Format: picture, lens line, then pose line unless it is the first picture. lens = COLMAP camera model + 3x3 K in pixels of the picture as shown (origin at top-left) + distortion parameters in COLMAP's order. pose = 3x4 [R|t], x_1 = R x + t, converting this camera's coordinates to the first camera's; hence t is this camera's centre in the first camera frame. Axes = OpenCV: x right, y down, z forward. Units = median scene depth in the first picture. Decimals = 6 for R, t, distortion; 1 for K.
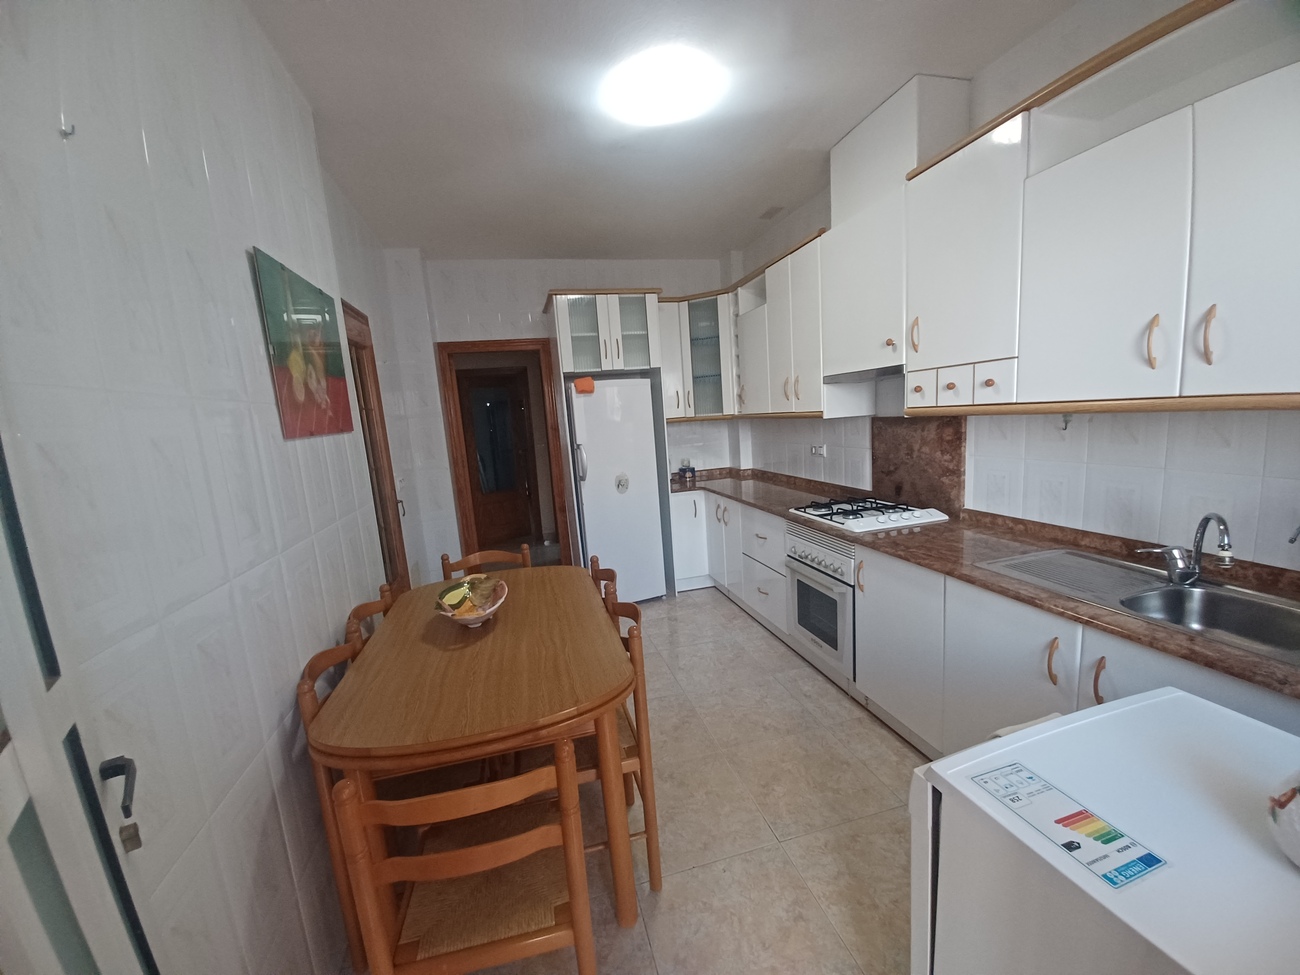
lens RADIAL K [[510.4, 0, 647.9], [0, 510.4, 499.0], [0, 0, 1]] dist [-0.000221, -0.007610]
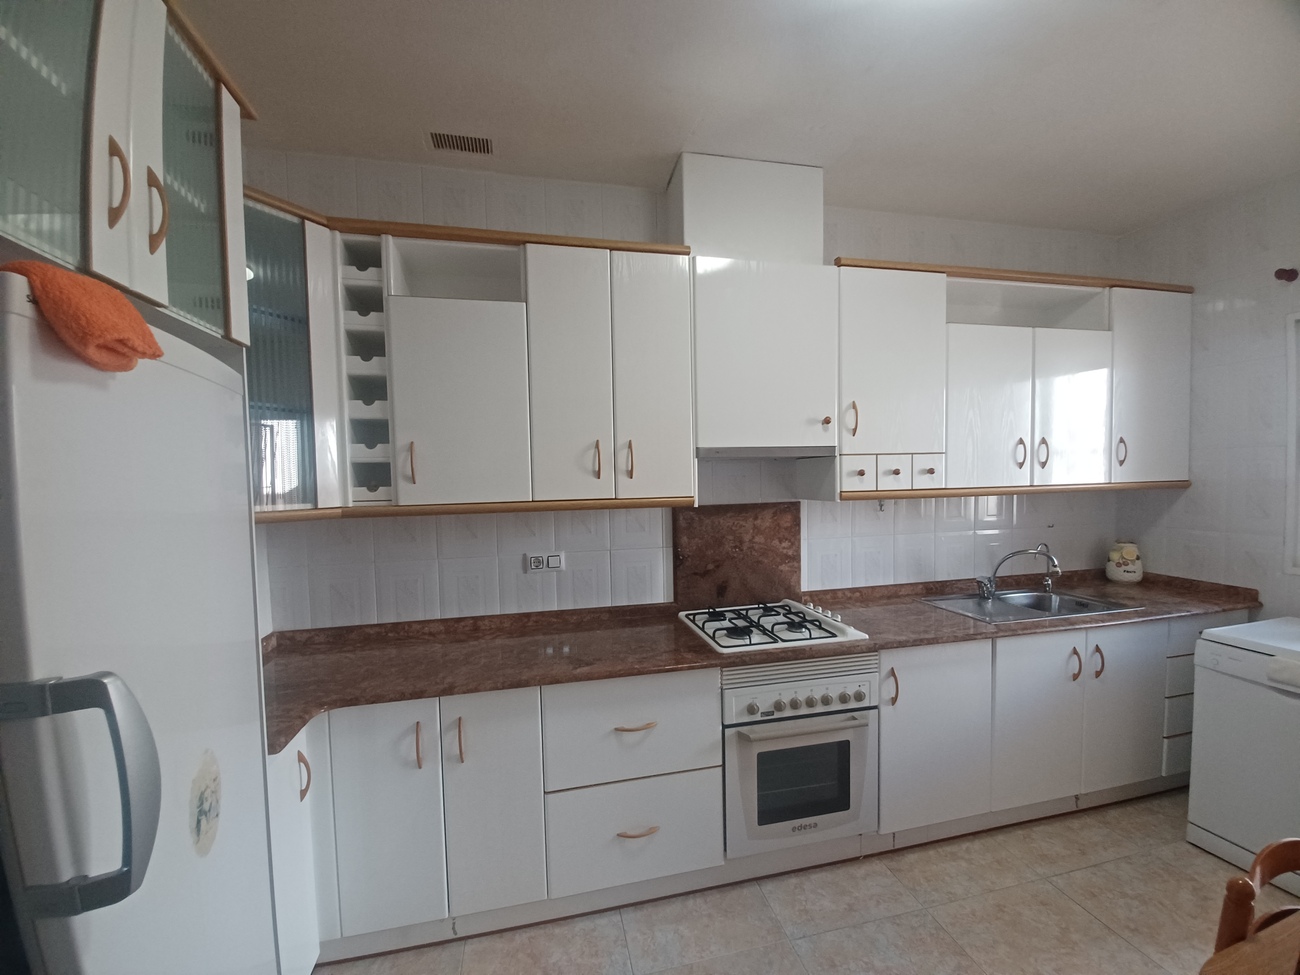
lens RADIAL K [[510.4, 0, 647.9], [0, 510.4, 499.0], [0, 0, 1]] dist [-0.000221, -0.007610]
pose [[0.038654, 0.031882, 0.998744, -0.404708], [0.184022, 0.982169, -0.038475, -0.176252], [-0.982162, 0.185279, 0.032098, 1.197604]]
